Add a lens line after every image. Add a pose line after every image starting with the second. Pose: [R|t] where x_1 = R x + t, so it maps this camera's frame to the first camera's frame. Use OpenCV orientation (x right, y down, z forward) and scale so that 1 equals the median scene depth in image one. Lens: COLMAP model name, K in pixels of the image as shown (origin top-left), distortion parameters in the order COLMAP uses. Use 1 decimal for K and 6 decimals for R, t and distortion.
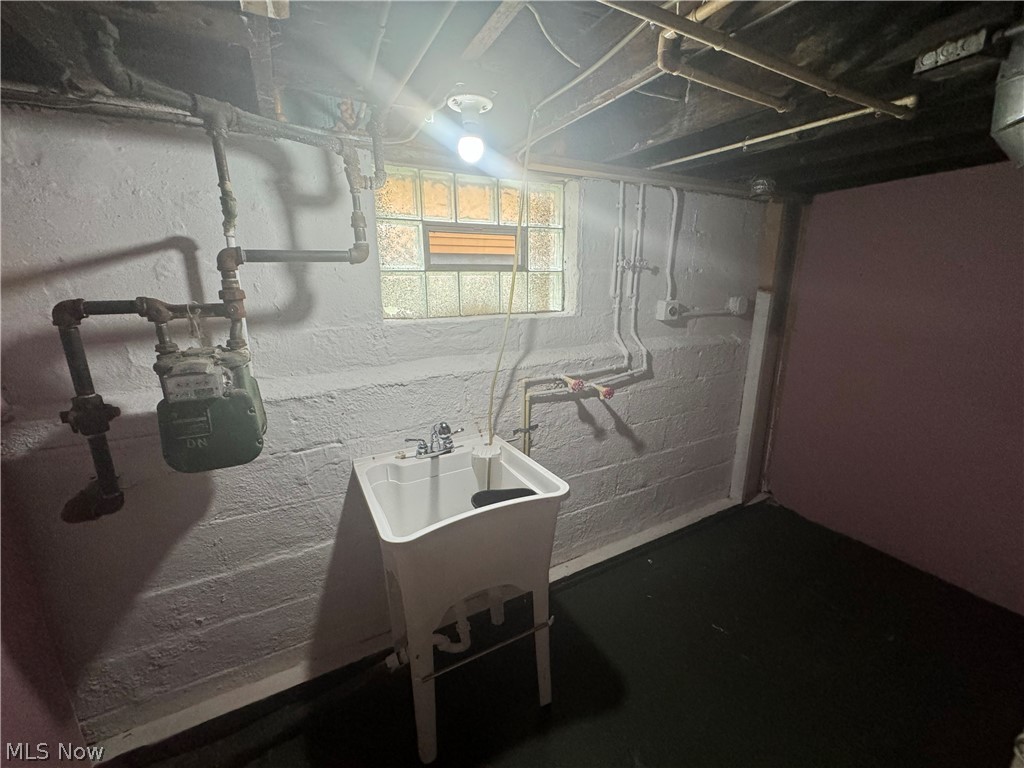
lens RADIAL K [[409.0, 0, 509.0], [0, 409.0, 382.0], [0, 0, 1]] dist [-0.001412, 0.000574]
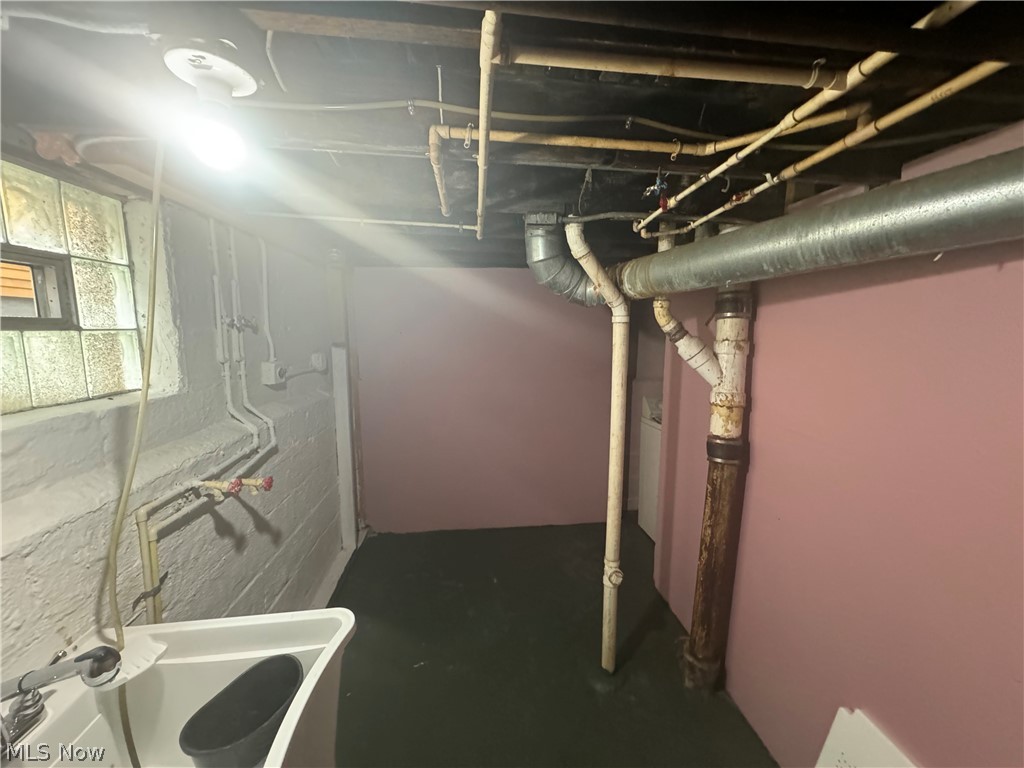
lens RADIAL K [[409.0, 0, 514.4], [0, 409.0, 382.4], [0, 0, 1]] dist [-0.001412, 0.000574]
pose [[0.369843, -0.110901, 0.922452, -0.266430], [0.216246, 0.975859, 0.030621, -0.079430], [-0.903578, 0.188151, 0.384896, 0.225491]]
